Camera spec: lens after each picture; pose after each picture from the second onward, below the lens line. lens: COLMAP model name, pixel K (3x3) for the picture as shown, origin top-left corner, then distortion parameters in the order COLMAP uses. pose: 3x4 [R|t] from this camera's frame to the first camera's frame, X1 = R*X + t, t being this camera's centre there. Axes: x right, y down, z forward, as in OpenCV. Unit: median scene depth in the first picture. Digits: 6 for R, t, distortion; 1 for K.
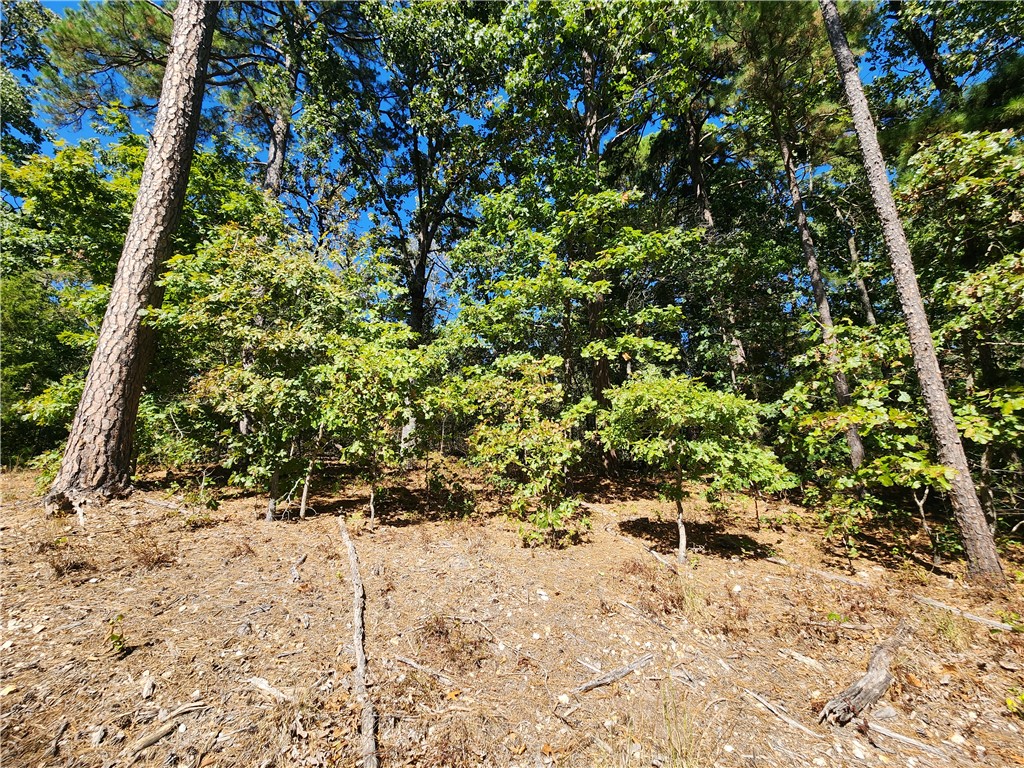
lens RADIAL K [[419.8, 0, 515.4], [0, 419.8, 384.6], [0, 0, 1]] dist [0.001819, 0.001258]
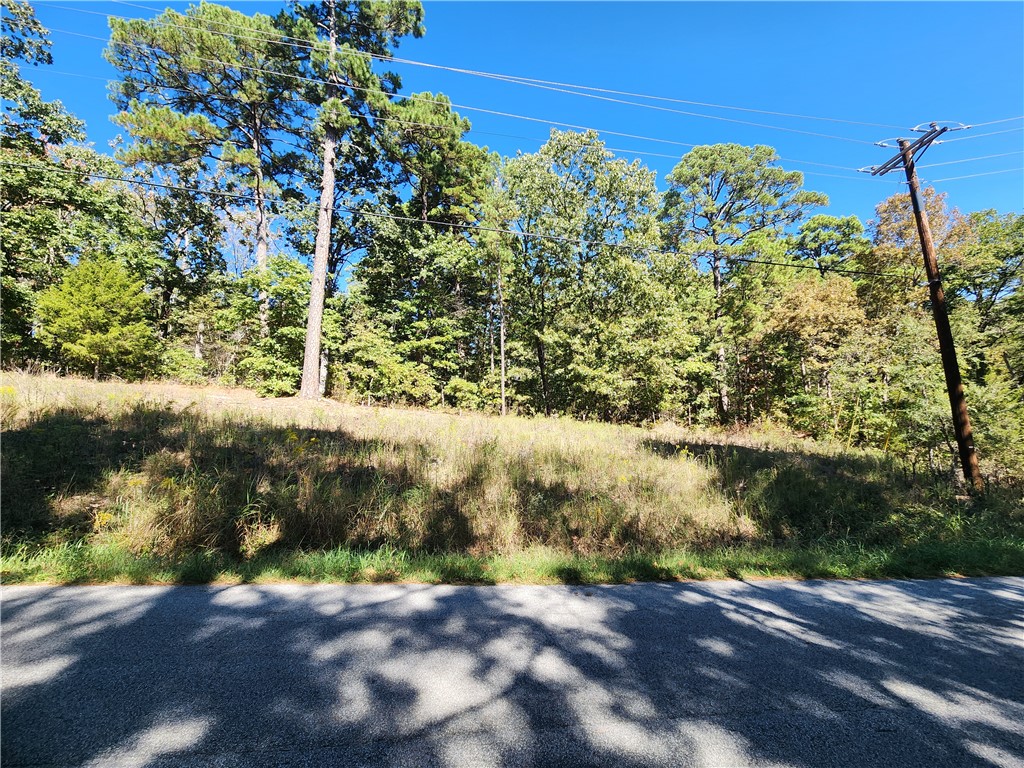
lens RADIAL K [[419.8, 0, 508.8], [0, 419.8, 382.8], [0, 0, 1]] dist [0.001819, 0.001258]
pose [[0.778954, 0.077238, 0.622307, -1.857520], [-0.156485, 0.984932, 0.073631, -0.351577], [-0.607243, -0.154737, 0.779303, -2.578640]]
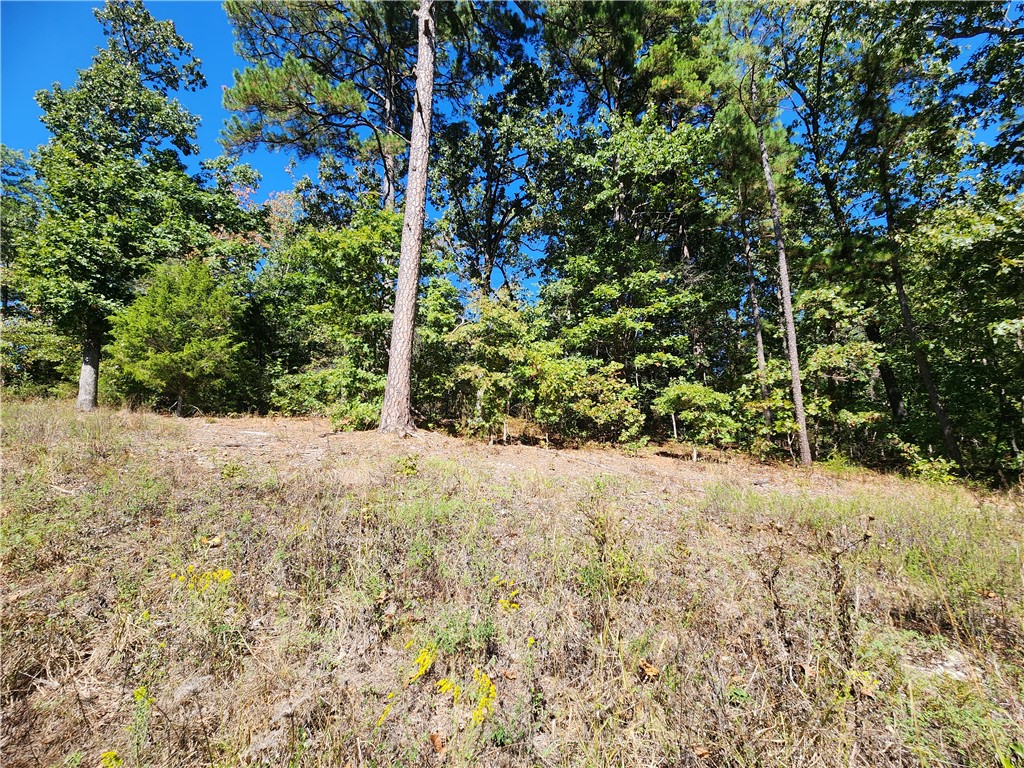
lens RADIAL K [[419.8, 0, 516.9], [0, 419.8, 385.7], [0, 0, 1]] dist [0.001819, 0.001258]
pose [[0.991801, 0.041662, 0.120810, -0.698983], [-0.050321, 0.996310, 0.069526, -0.091324], [-0.117468, -0.075035, 0.990238, -0.915646]]
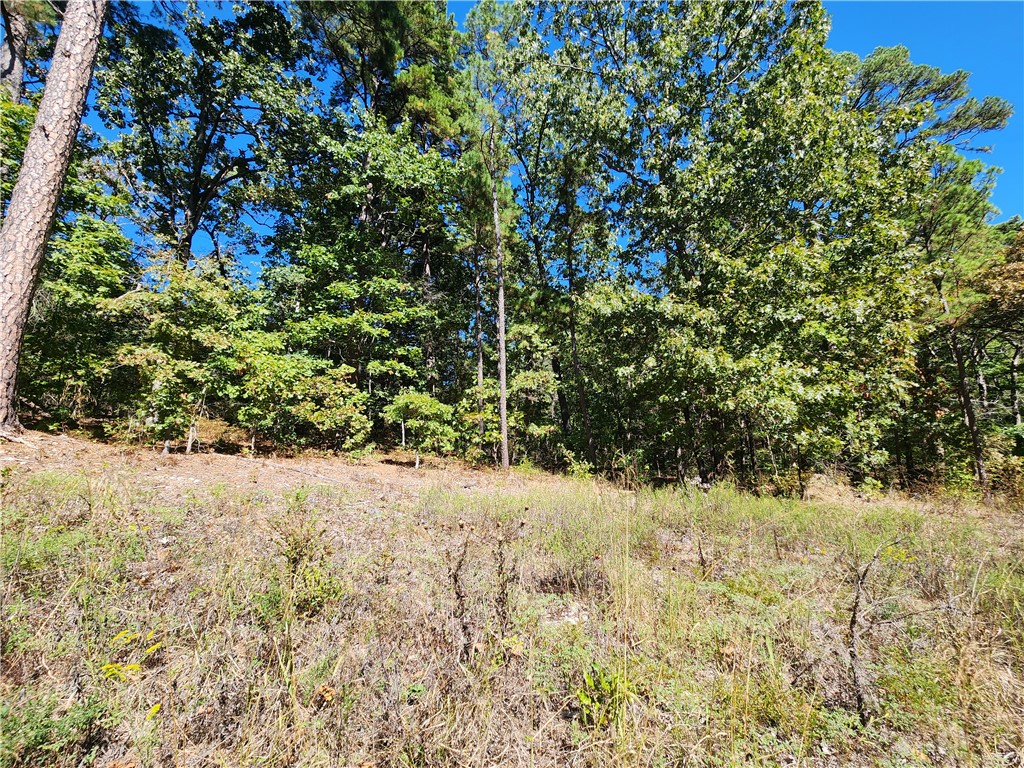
lens RADIAL K [[419.8, 0, 516.7], [0, 419.8, 385.9], [0, 0, 1]] dist [0.001819, 0.001258]
pose [[0.736946, 0.126383, 0.664032, -0.676664], [-0.156605, 0.987560, -0.014158, -0.089315], [-0.657560, -0.093557, 0.747570, -0.914752]]
